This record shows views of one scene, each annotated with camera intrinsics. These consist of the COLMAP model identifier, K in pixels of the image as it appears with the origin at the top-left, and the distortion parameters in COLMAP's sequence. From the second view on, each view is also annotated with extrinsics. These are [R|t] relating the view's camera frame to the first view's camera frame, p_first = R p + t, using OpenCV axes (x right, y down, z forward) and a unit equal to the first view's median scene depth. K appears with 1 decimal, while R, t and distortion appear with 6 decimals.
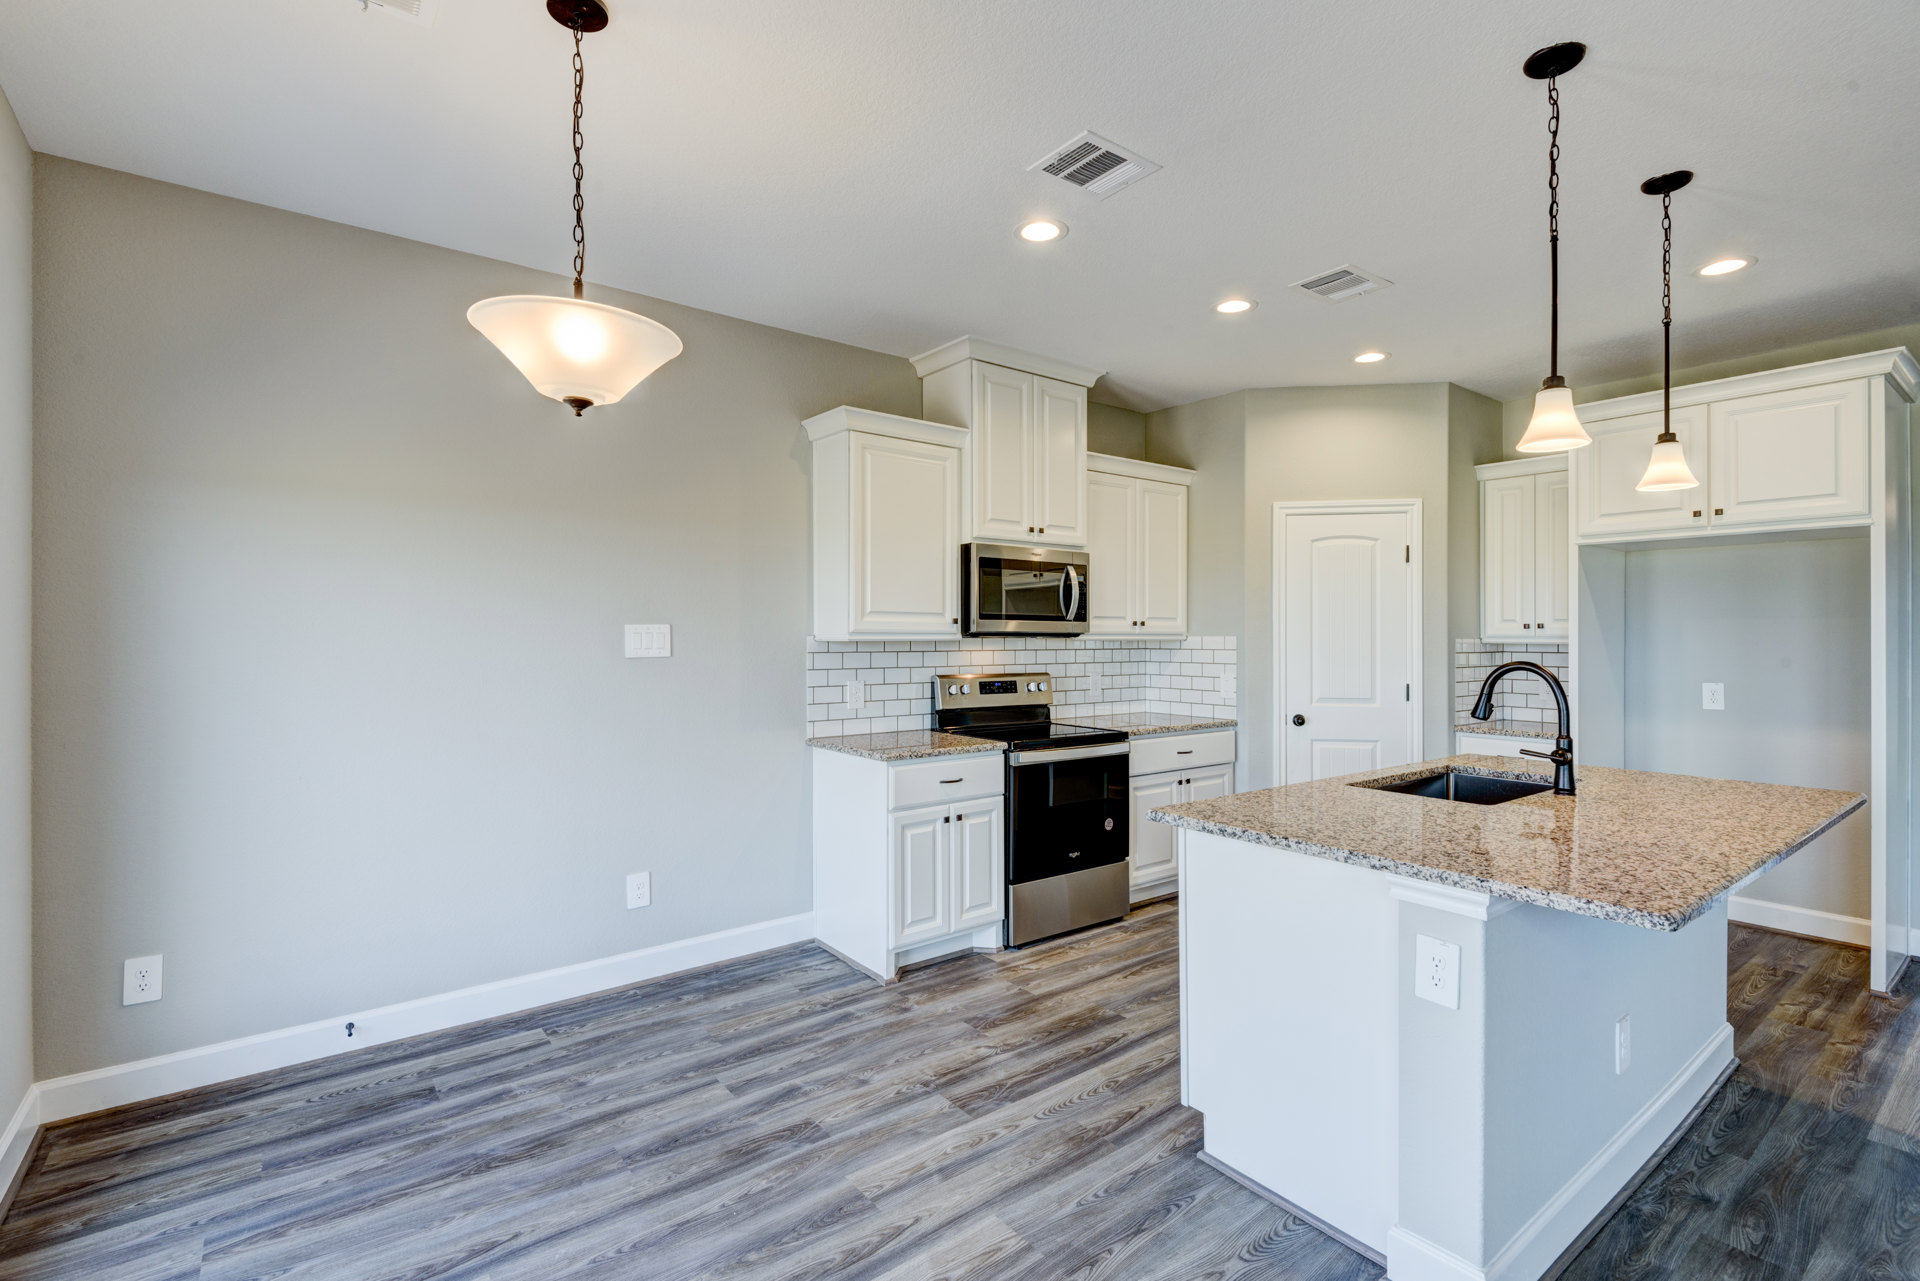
lens RADIAL K [[872.1, 0, 962.7], [0, 872.1, 637.7], [0, 0, 1]] dist [0.021850, -0.010340]
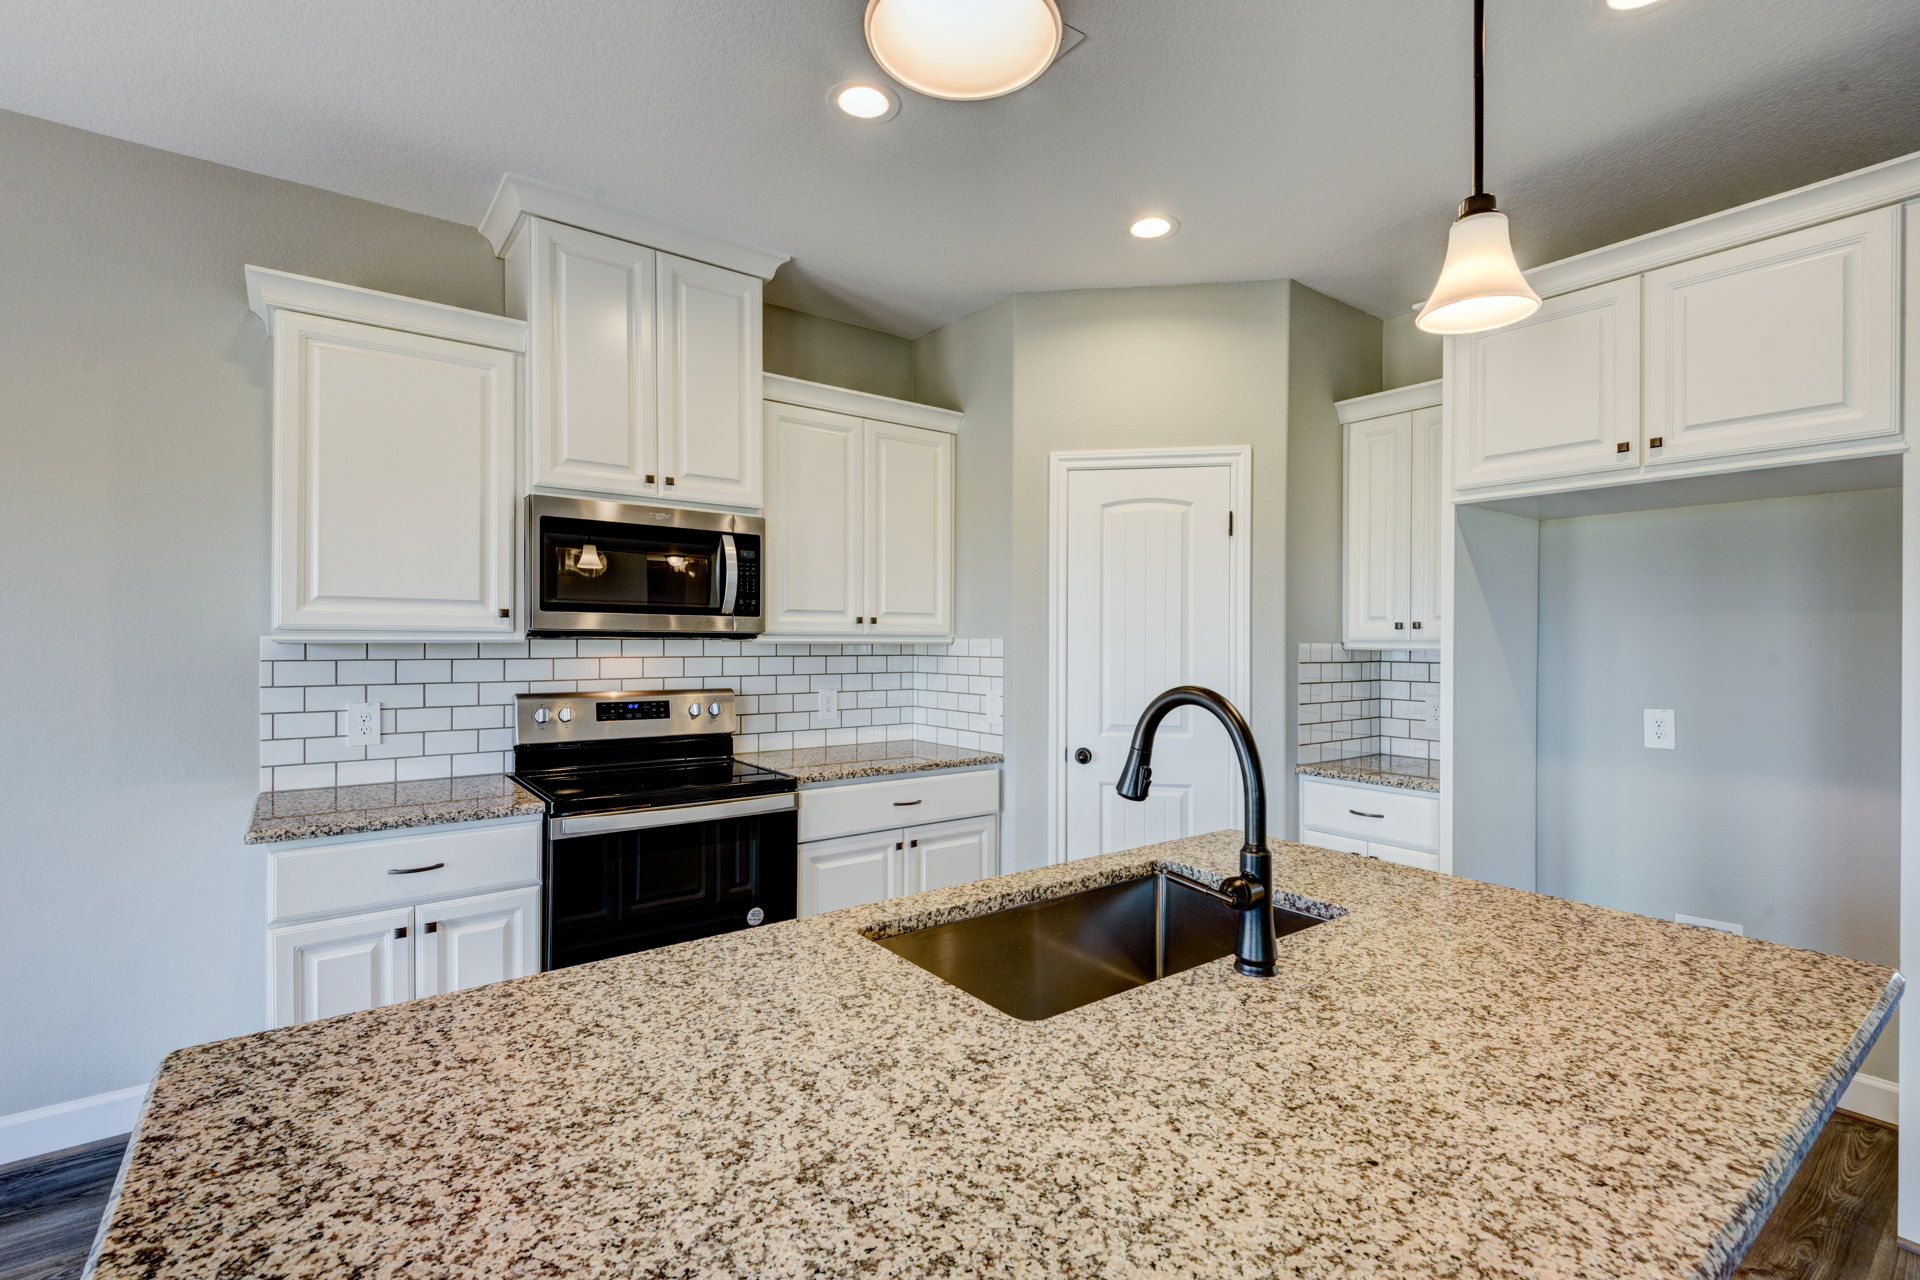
lens RADIAL K [[872.1, 0, 960.6], [0, 872.1, 641.5], [0, 0, 1]] dist [0.021850, -0.010340]
pose [[0.999970, 0.003210, -0.007007, 0.333484], [-0.003217, 0.999994, -0.000942, 0.001825], [0.007004, 0.000965, 0.999975, 0.333463]]
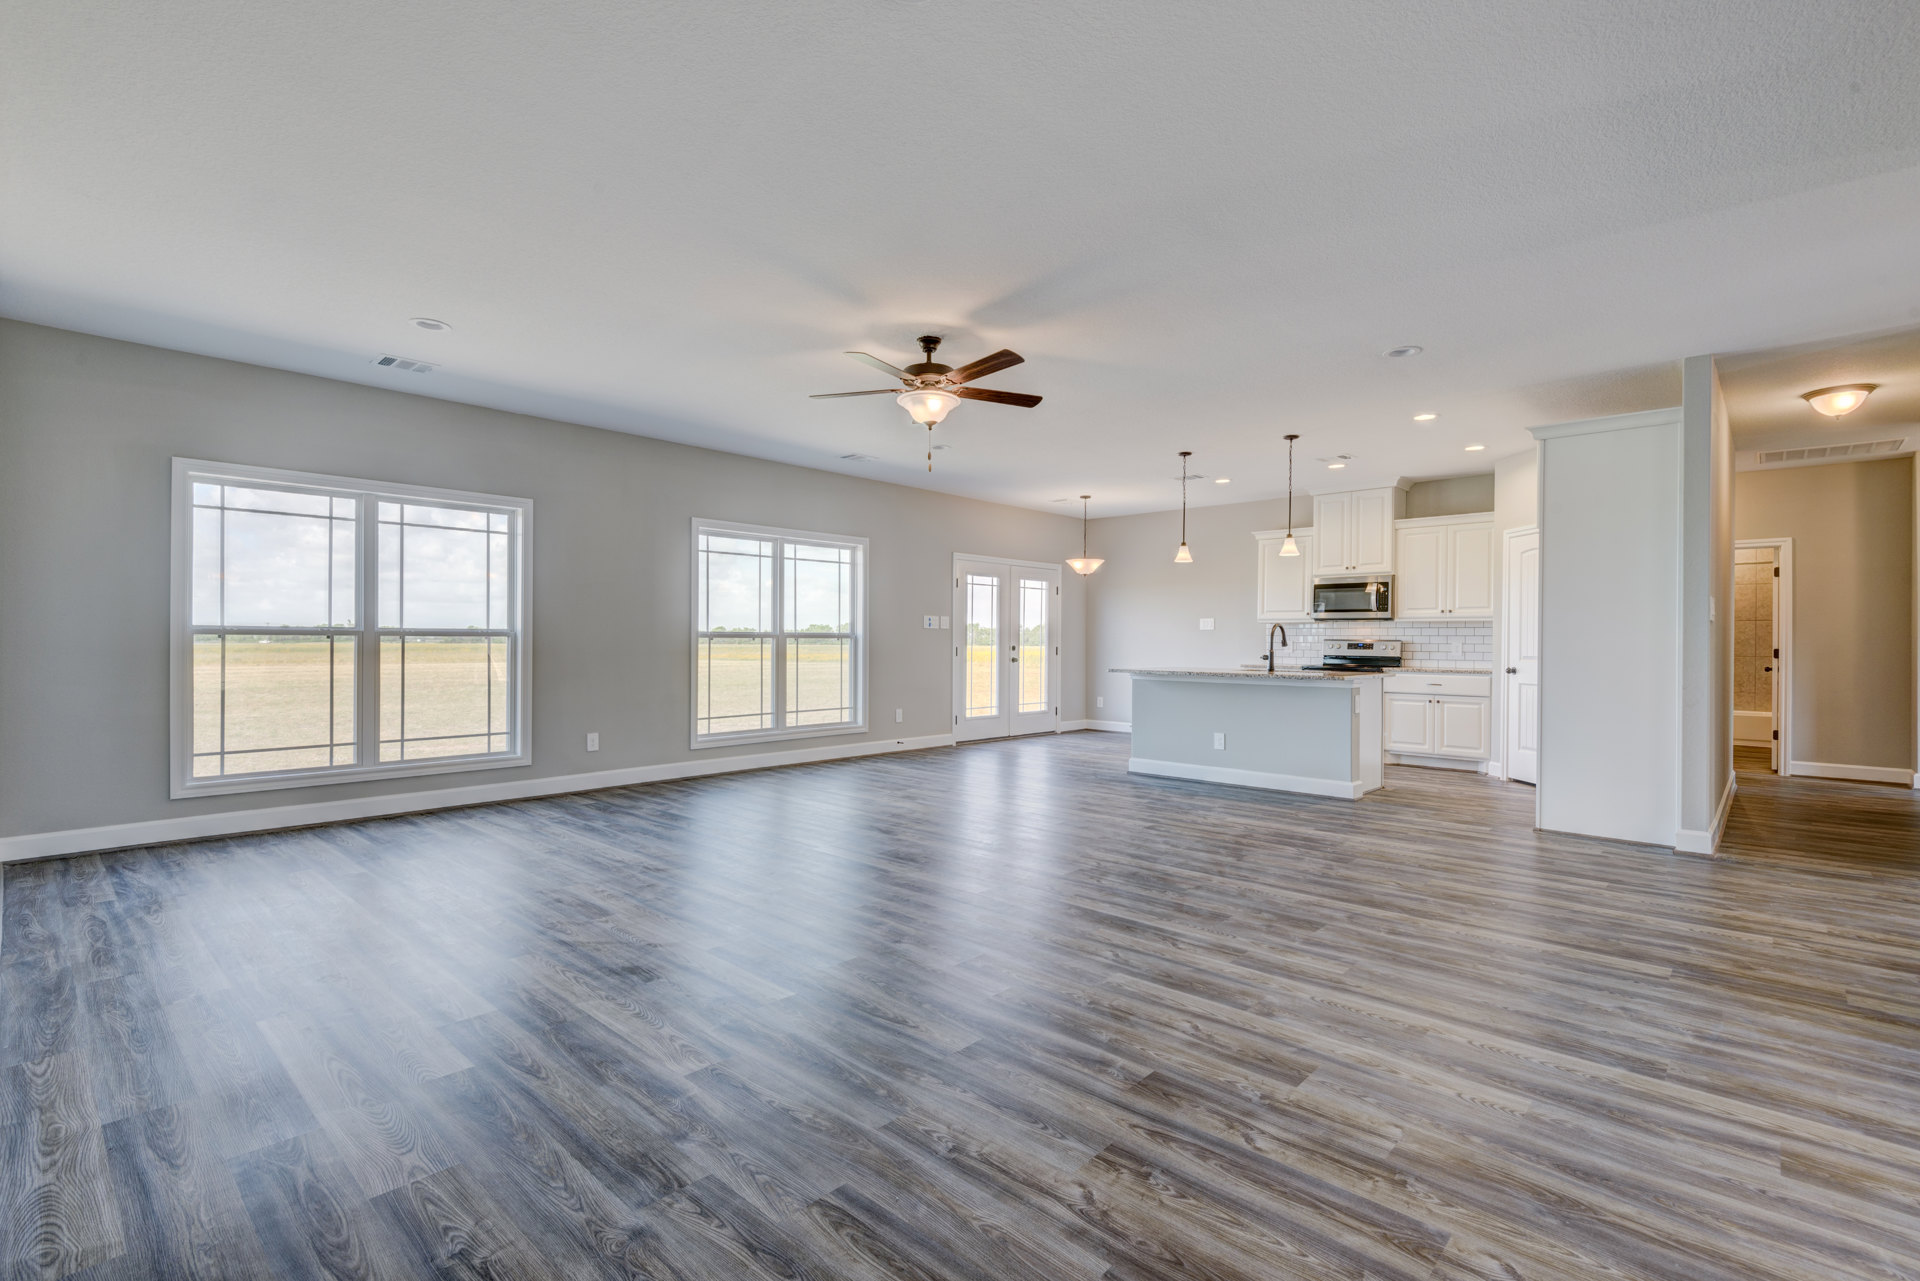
lens RADIAL K [[872.1, 0, 968.4], [0, 872.1, 641.4], [0, 0, 1]] dist [0.021850, -0.010340]
pose [[0.170417, -0.000108, -0.985372, 2.014566], [-0.009570, 0.999953, -0.001765, 0.062675], [0.985326, 0.009731, 0.170408, -0.235734]]
